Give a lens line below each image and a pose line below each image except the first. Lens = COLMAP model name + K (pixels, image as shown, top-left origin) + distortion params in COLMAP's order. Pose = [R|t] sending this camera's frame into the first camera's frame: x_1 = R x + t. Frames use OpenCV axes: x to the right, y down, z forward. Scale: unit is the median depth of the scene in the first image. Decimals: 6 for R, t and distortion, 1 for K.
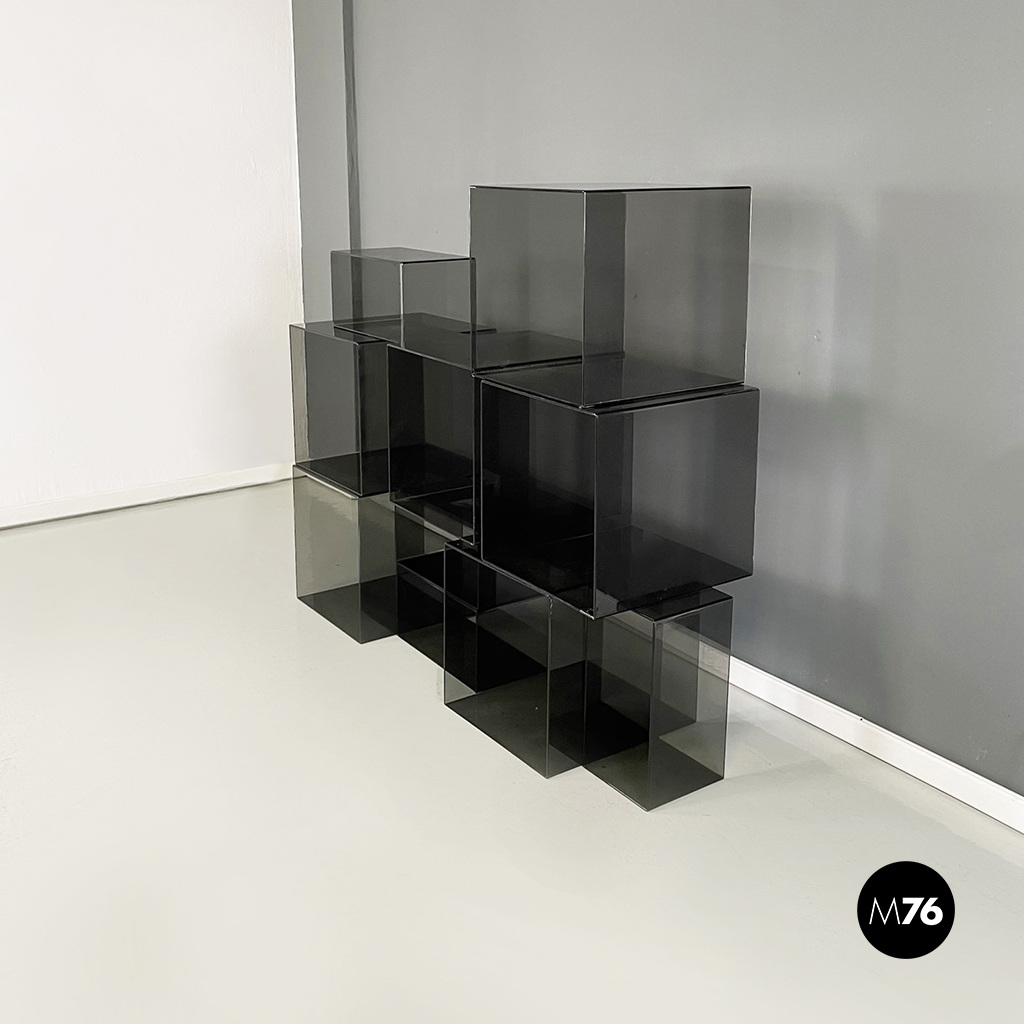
lens RADIAL K [[1119.2, 0, 512.0], [0, 1119.2, 512.0], [0, 0, 1]] dist [0.018663, 0.034500]
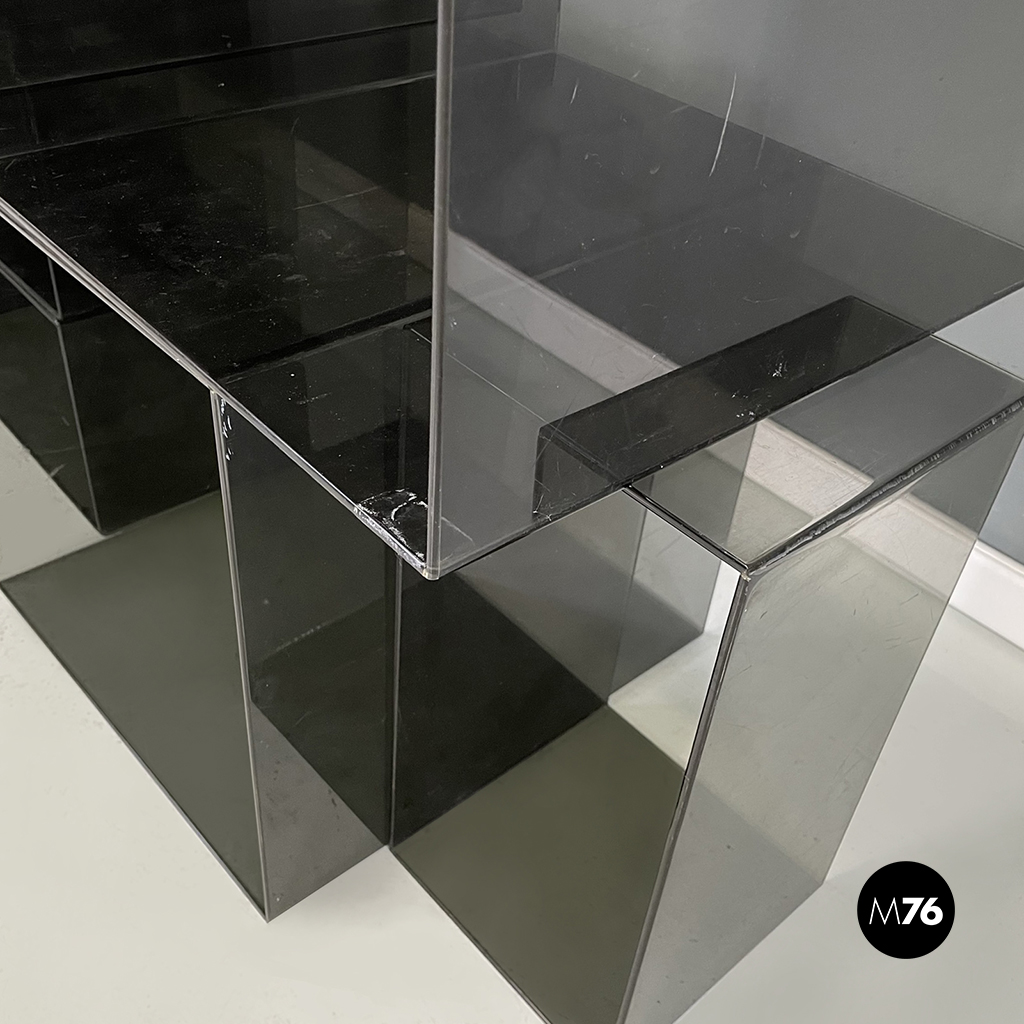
lens RADIAL K [[1119.2, 0, 512.0], [0, 1119.2, 512.0], [0, 0, 1]] dist [0.018663, 0.034500]
pose [[0.989349, -0.010410, 0.145189, 0.051986], [-0.045001, 0.926704, 0.373087, 0.016179], [-0.138431, -0.375647, 0.916366, 0.733559]]
